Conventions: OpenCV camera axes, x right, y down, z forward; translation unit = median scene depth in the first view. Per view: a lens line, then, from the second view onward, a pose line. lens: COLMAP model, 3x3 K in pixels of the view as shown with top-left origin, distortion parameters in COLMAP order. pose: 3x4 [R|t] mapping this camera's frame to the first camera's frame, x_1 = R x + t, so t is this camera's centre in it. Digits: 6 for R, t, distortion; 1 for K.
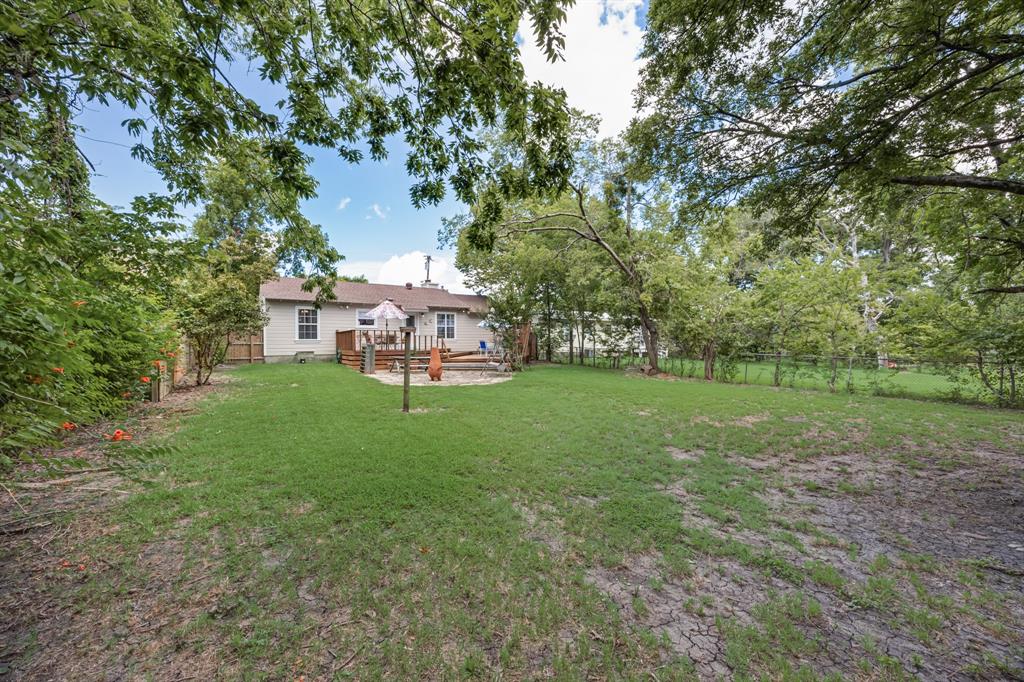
lens RADIAL K [[391.7, 0, 514.0], [0, 391.7, 340.4], [0, 0, 1]] dist [-0.001149, -0.000040]
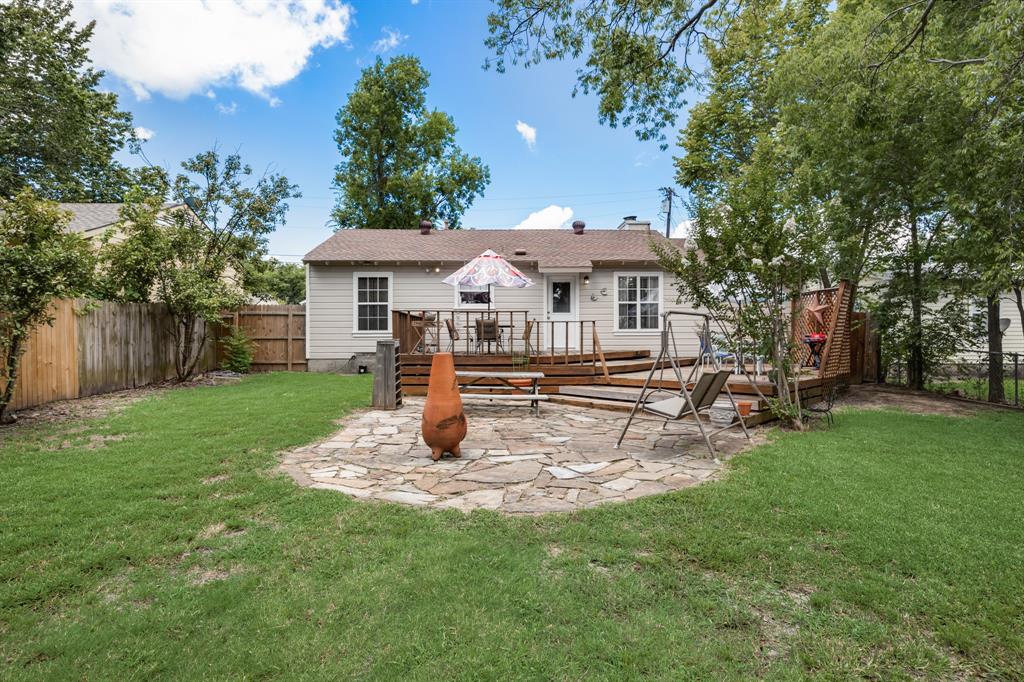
lens RADIAL K [[540.9, 0, 510.8], [0, 540.9, 316.4], [0, 0, 1]] dist [-0.003997, -0.000044]
pose [[0.838528, -0.015967, -0.544624, 0.055126], [-0.002000, 0.999474, -0.032382, 0.001522], [0.544855, 0.028243, 0.838055, 0.427713]]
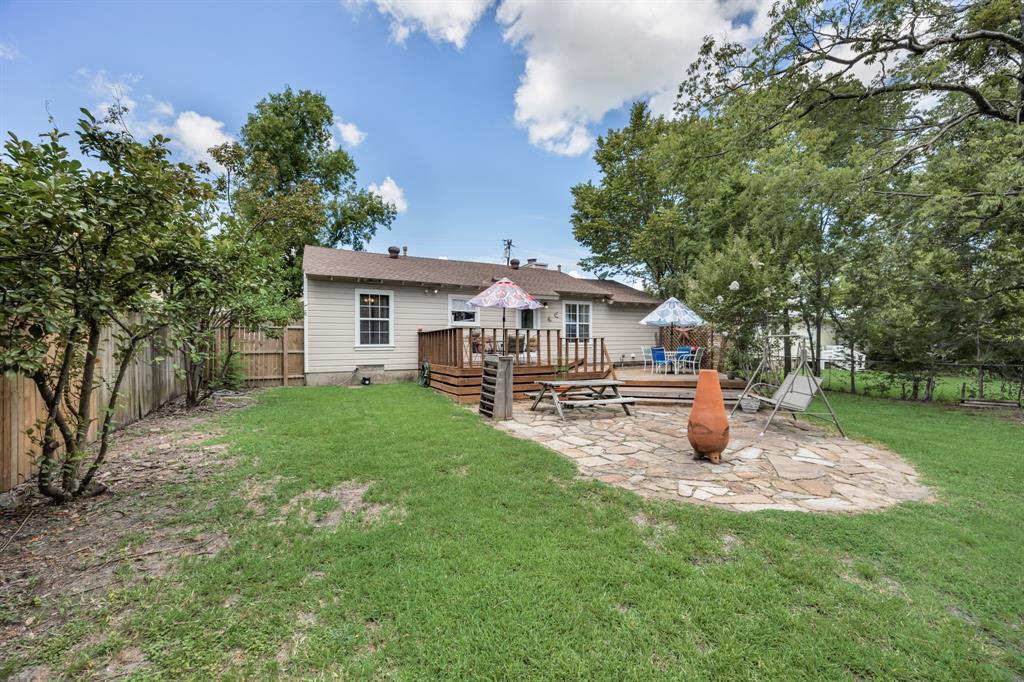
lens RADIAL K [[391.7, 0, 514.0], [0, 391.7, 340.4], [0, 0, 1]] dist [-0.001149, -0.000040]
pose [[0.992325, 0.001496, -0.123650, -0.224005], [-0.002143, 0.999985, -0.005101, -0.005817], [0.123640, 0.005327, 0.992313, 0.401754]]
